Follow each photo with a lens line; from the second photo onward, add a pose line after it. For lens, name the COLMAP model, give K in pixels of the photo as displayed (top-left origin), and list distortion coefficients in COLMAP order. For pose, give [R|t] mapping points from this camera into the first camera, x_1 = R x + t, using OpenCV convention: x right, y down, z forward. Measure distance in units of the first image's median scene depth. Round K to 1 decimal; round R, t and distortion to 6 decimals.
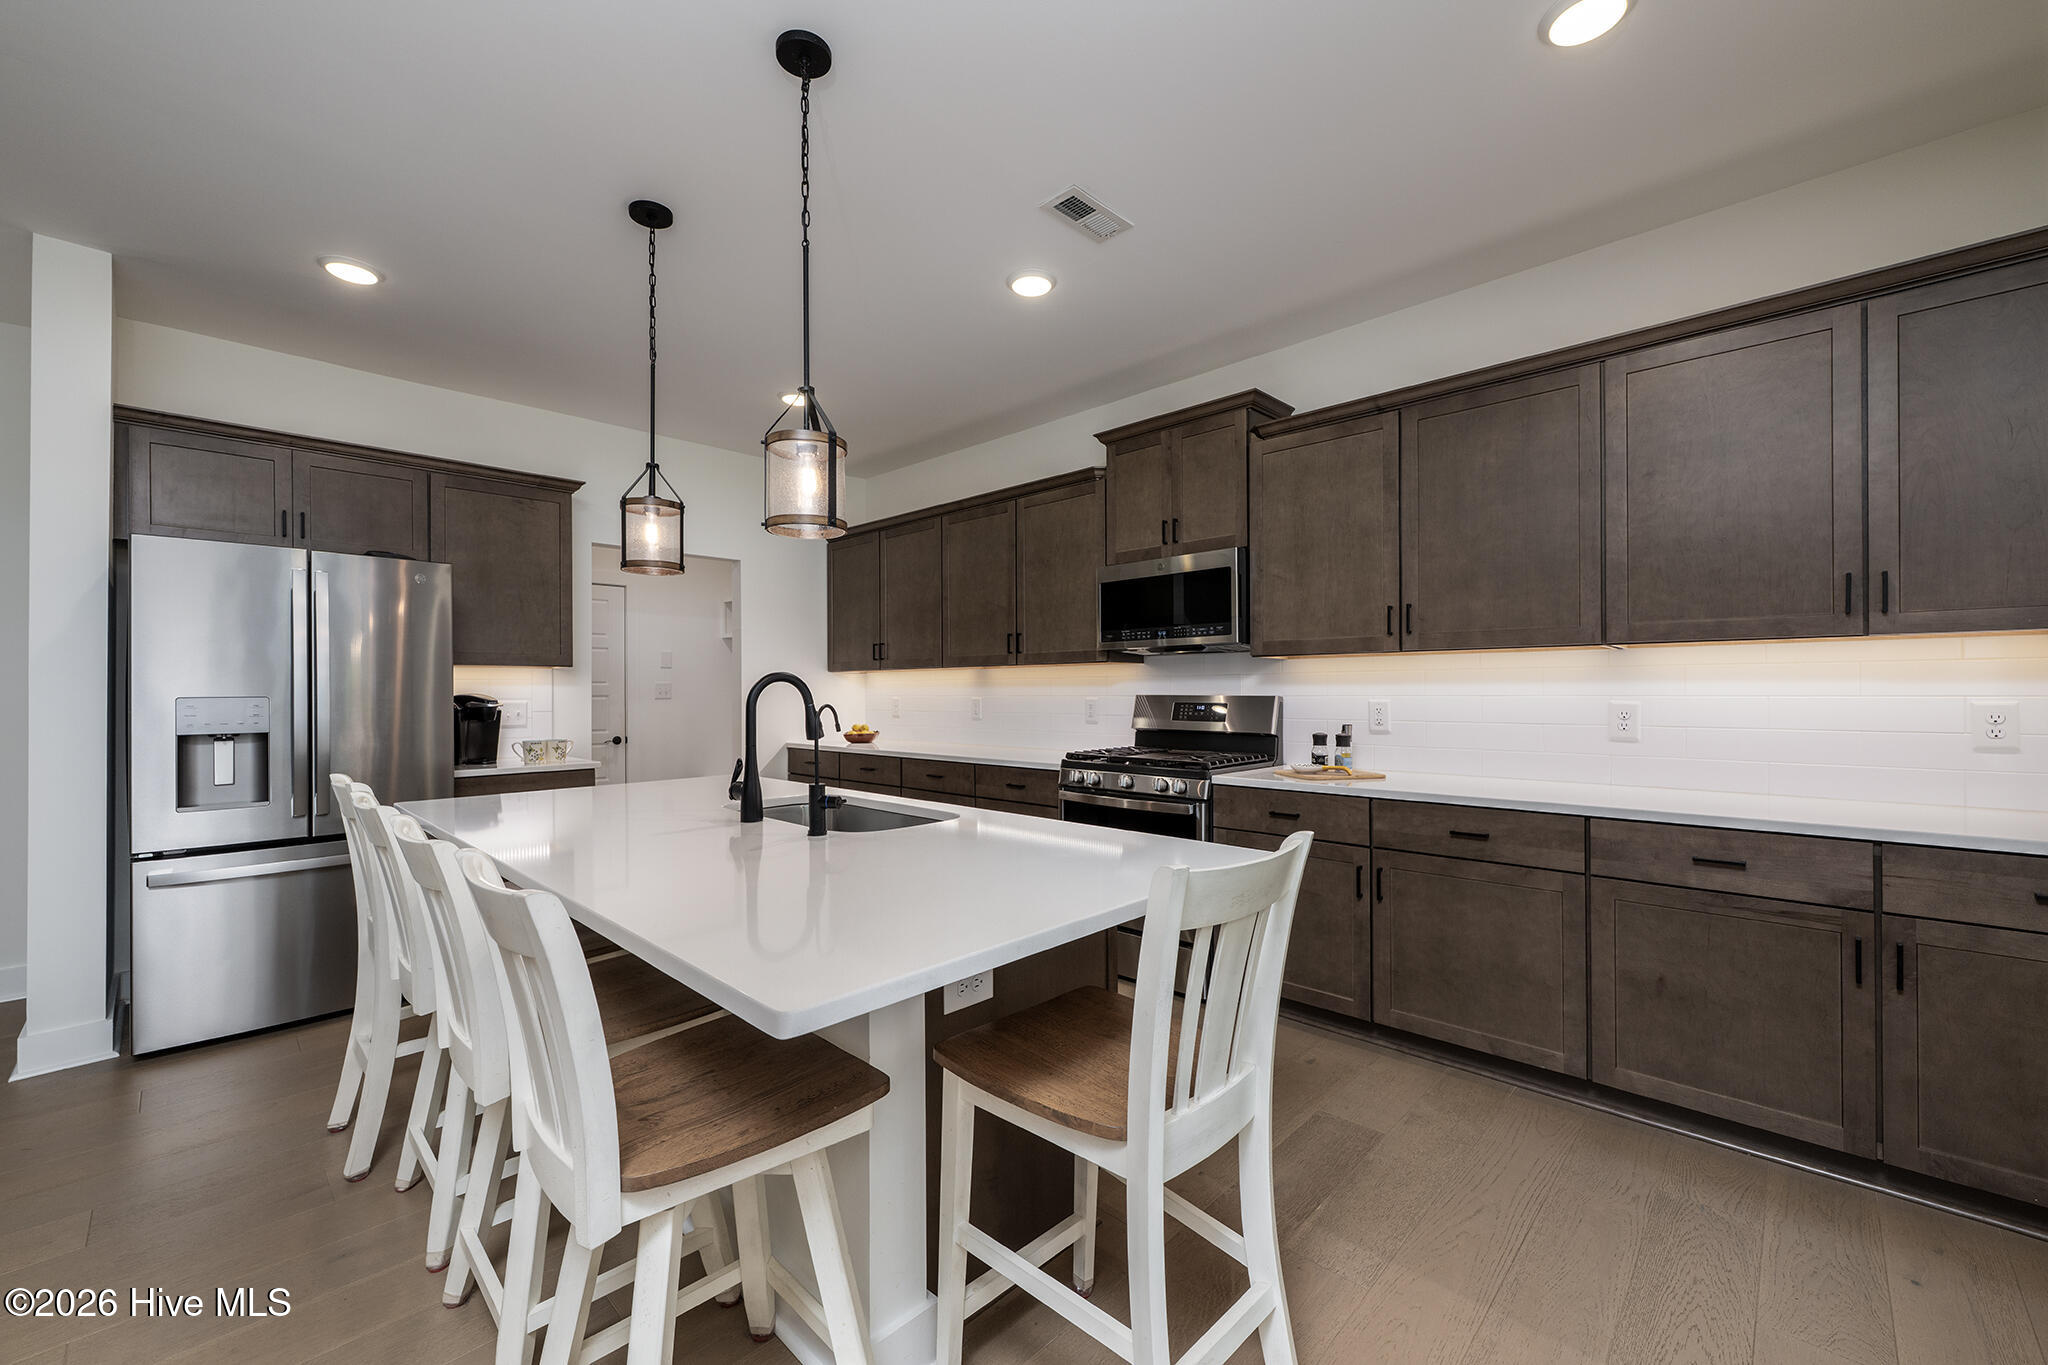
lens RADIAL K [[817.6, 0, 1024.0], [0, 817.6, 682.5], [0, 0, 1]] dist [0.001493, 0.000261]
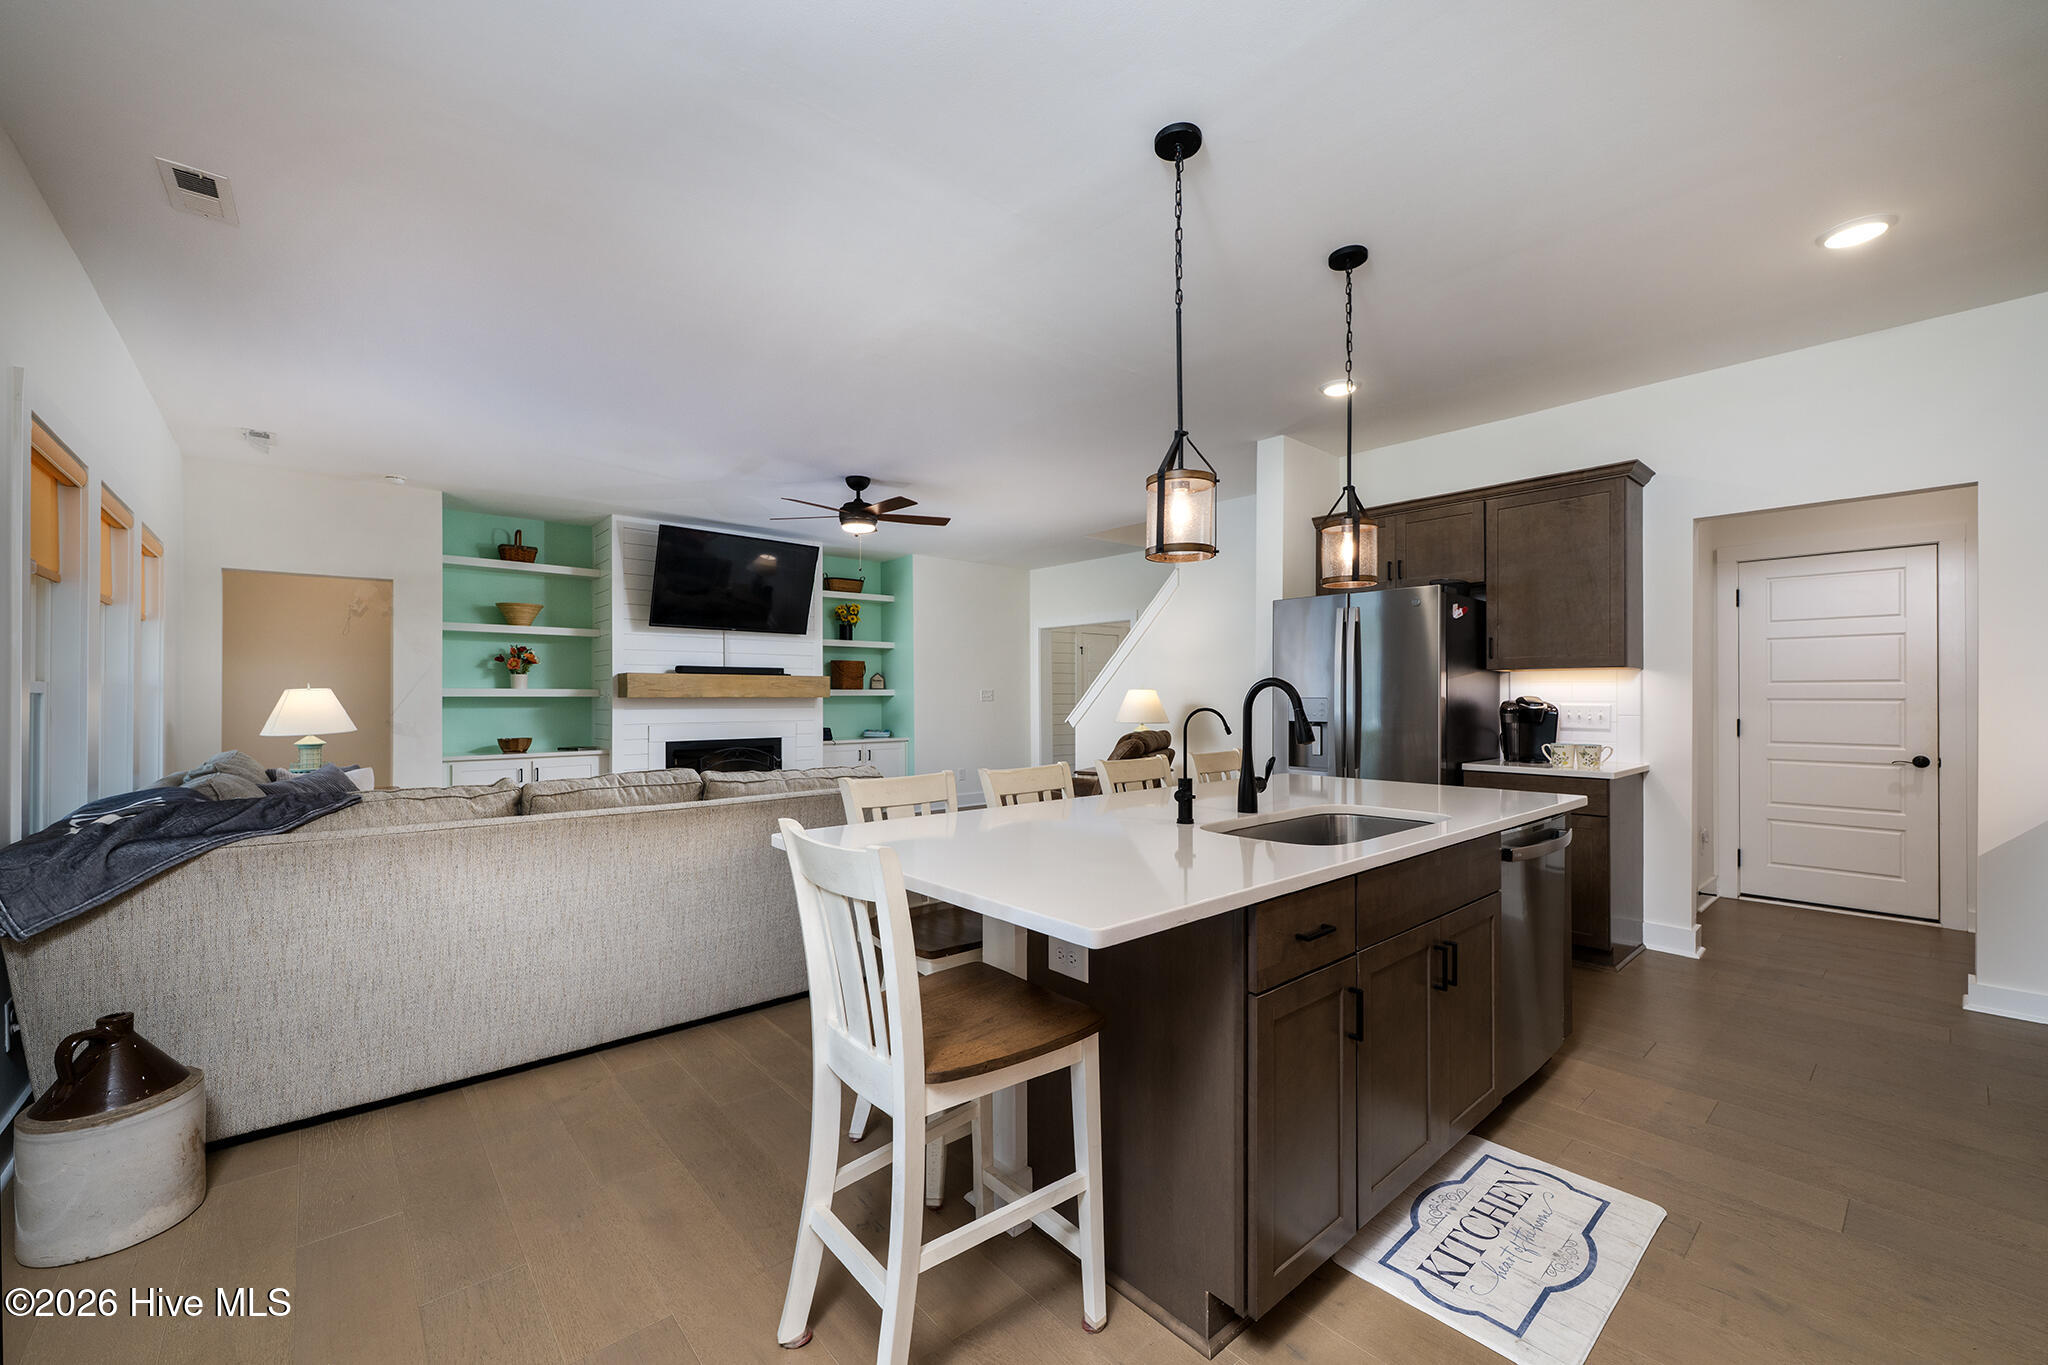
lens RADIAL K [[825.9, 0, 1013.3], [0, 825.9, 694.5], [0, 0, 1]] dist [-0.001087, -0.000376]
pose [[-0.075856, 0.001727, -0.997117, 0.514537], [0.012890, 0.999917, 0.000751, 0.001713], [0.997035, -0.012796, -0.075872, 0.477476]]
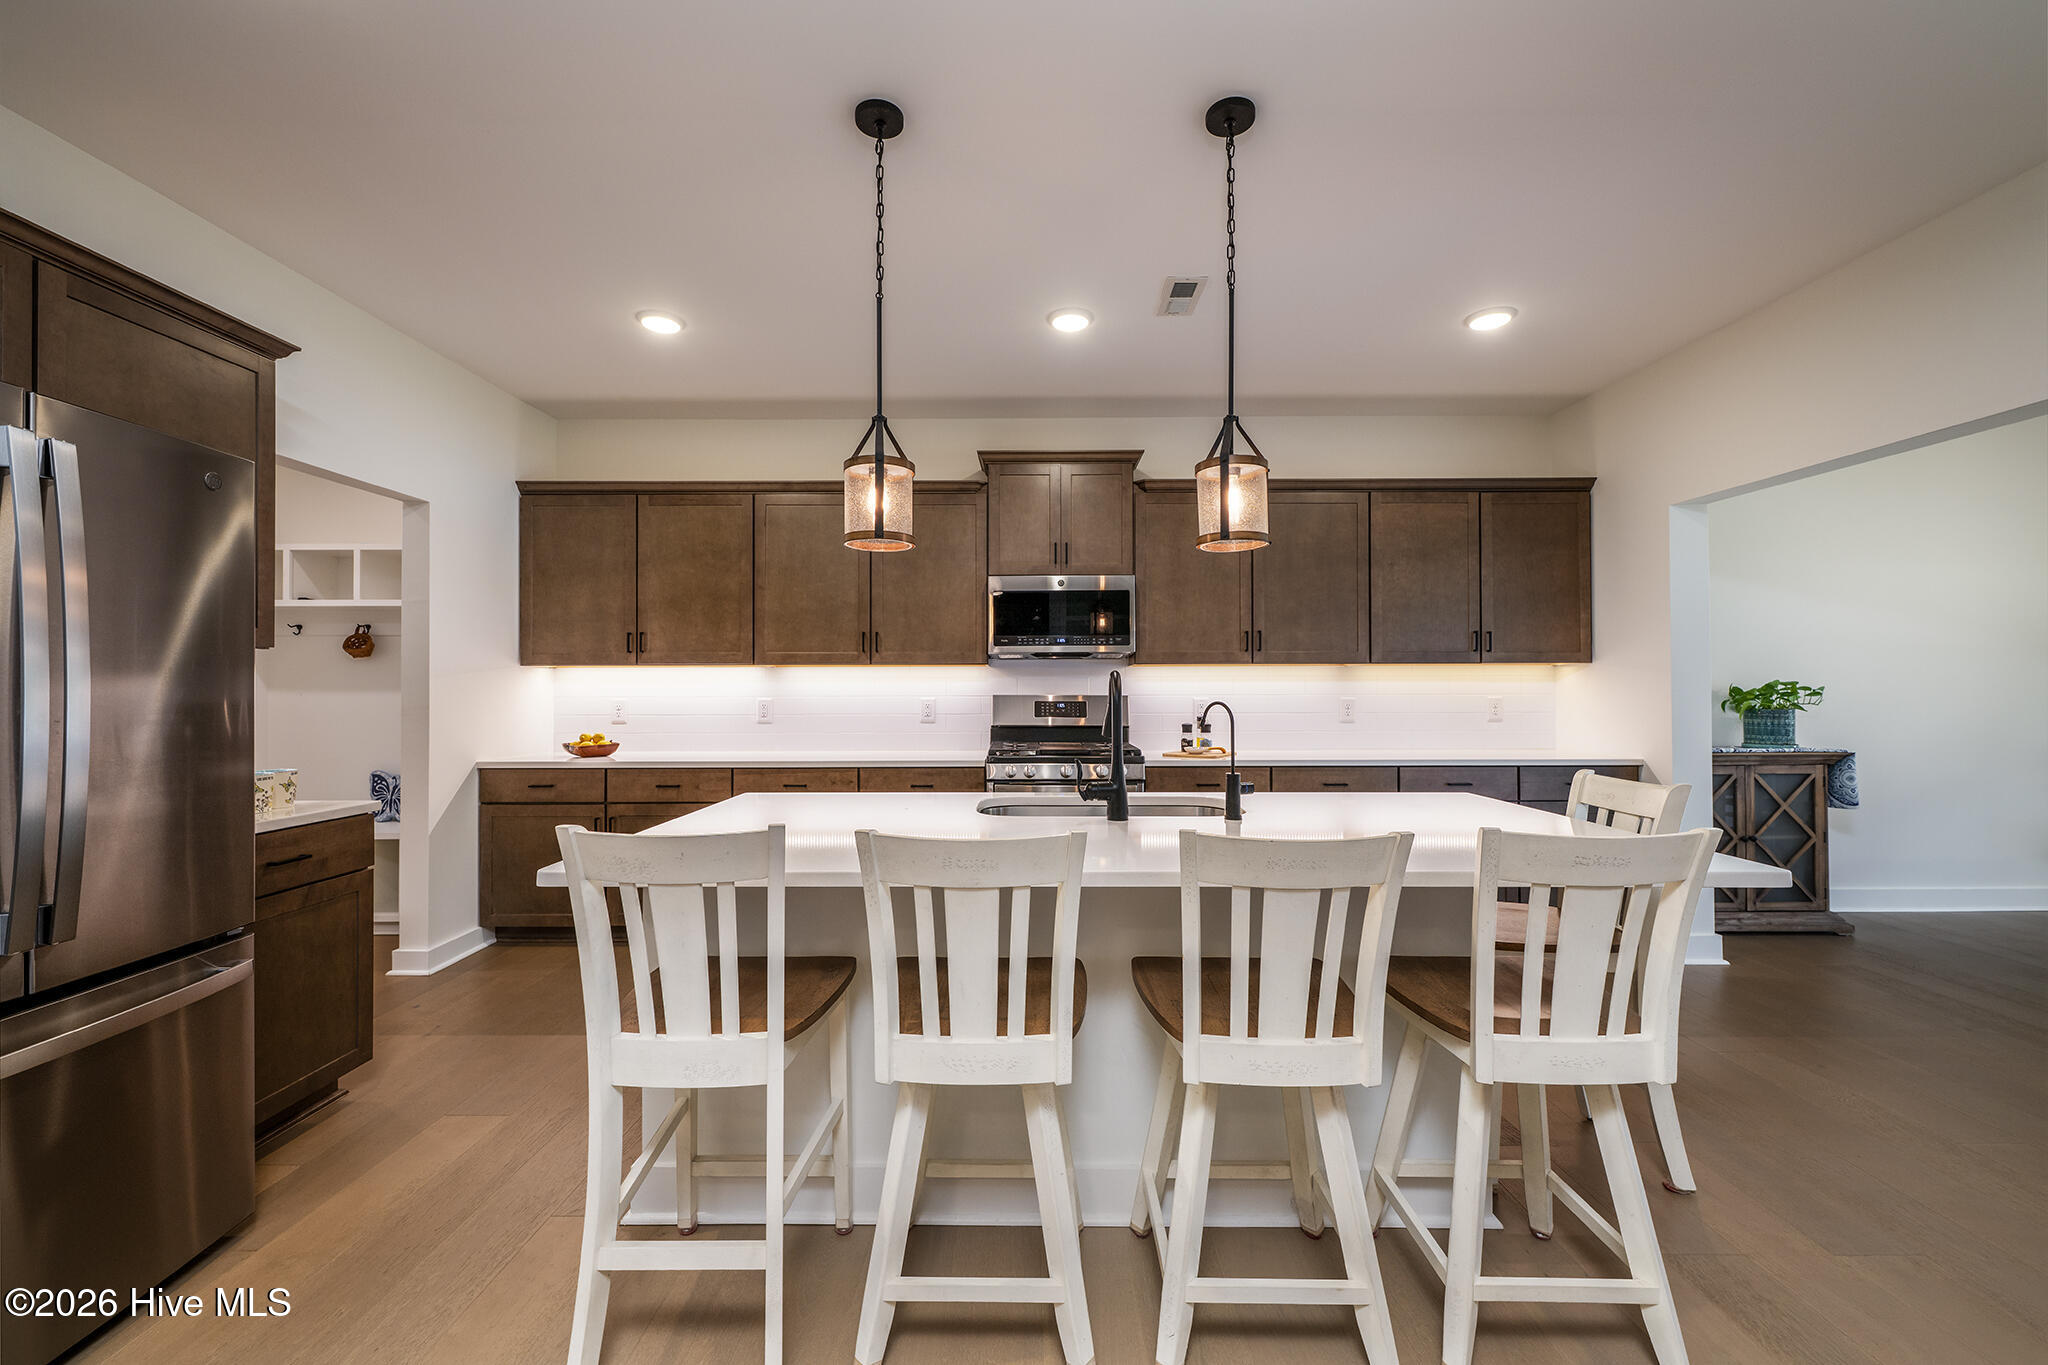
lens RADIAL K [[785.0, 0, 1018.2], [0, 785.0, 691.4], [0, 0, 1]] dist [-0.002722, -0.000132]
pose [[0.719547, 0.004060, 0.694432, -0.687193], [-0.008309, 0.999962, 0.002764, 0.008775], [-0.694394, -0.007759, 0.719553, 0.264125]]
